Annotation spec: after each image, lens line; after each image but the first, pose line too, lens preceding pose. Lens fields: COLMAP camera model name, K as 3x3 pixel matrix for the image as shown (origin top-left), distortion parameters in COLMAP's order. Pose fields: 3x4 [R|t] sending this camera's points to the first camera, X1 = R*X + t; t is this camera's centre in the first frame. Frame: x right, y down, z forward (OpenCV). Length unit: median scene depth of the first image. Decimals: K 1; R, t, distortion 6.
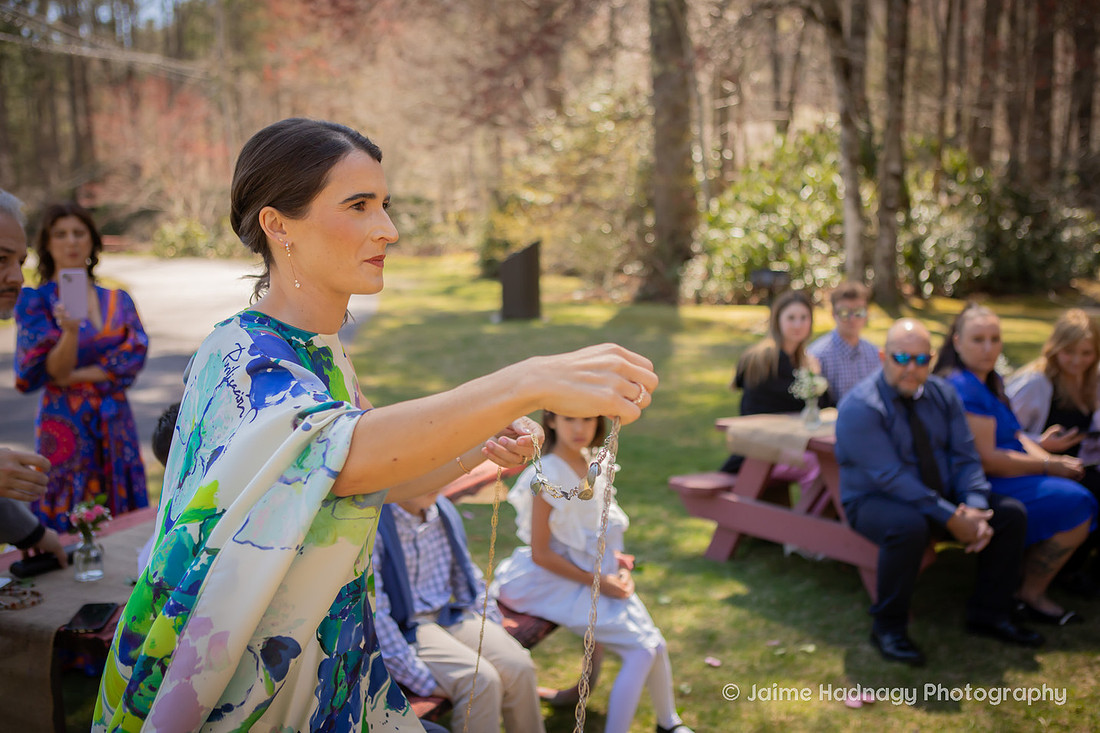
lens RADIAL K [[1215.7, 0, 550.0], [0, 1215.7, 366.5], [0, 0, 1]] dist [-0.002698, -0.000224]
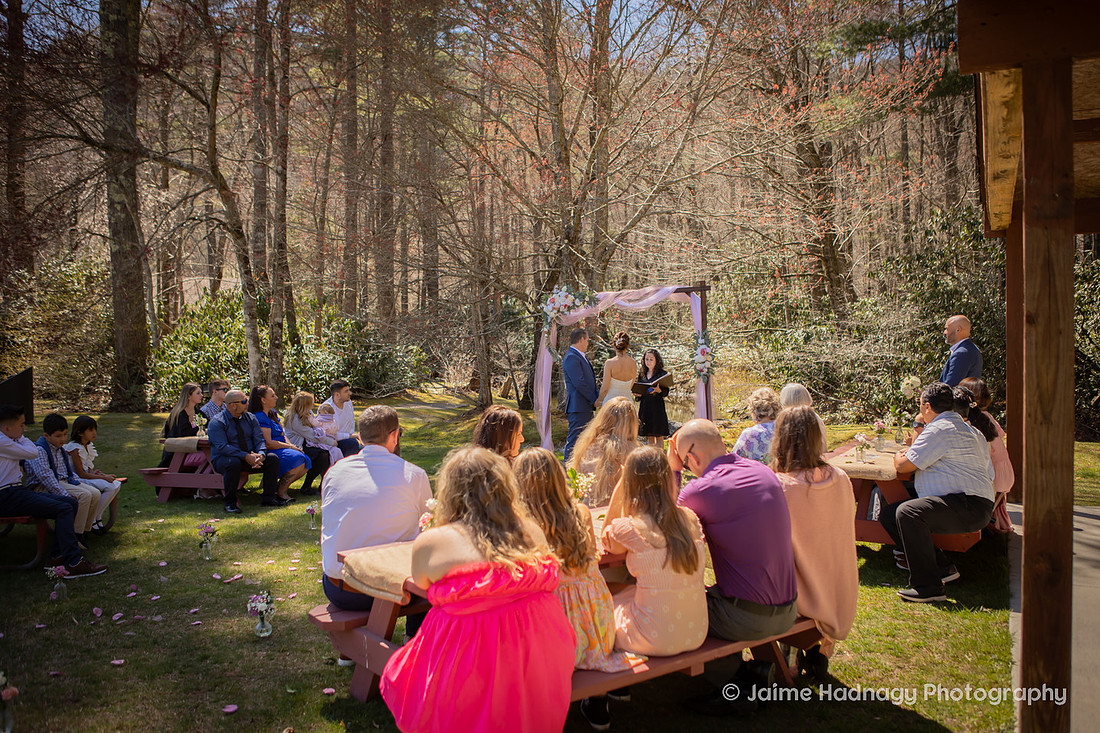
lens RADIAL K [[961.9, 0, 550.0], [0, 961.9, 366.5], [0, 0, 1]] dist [-0.068417, -0.002292]
pose [[0.867265, -0.010823, 0.497730, -0.028320], [0.063660, 0.993967, -0.089311, 0.029150], [-0.493760, 0.109141, 0.862722, -0.229842]]
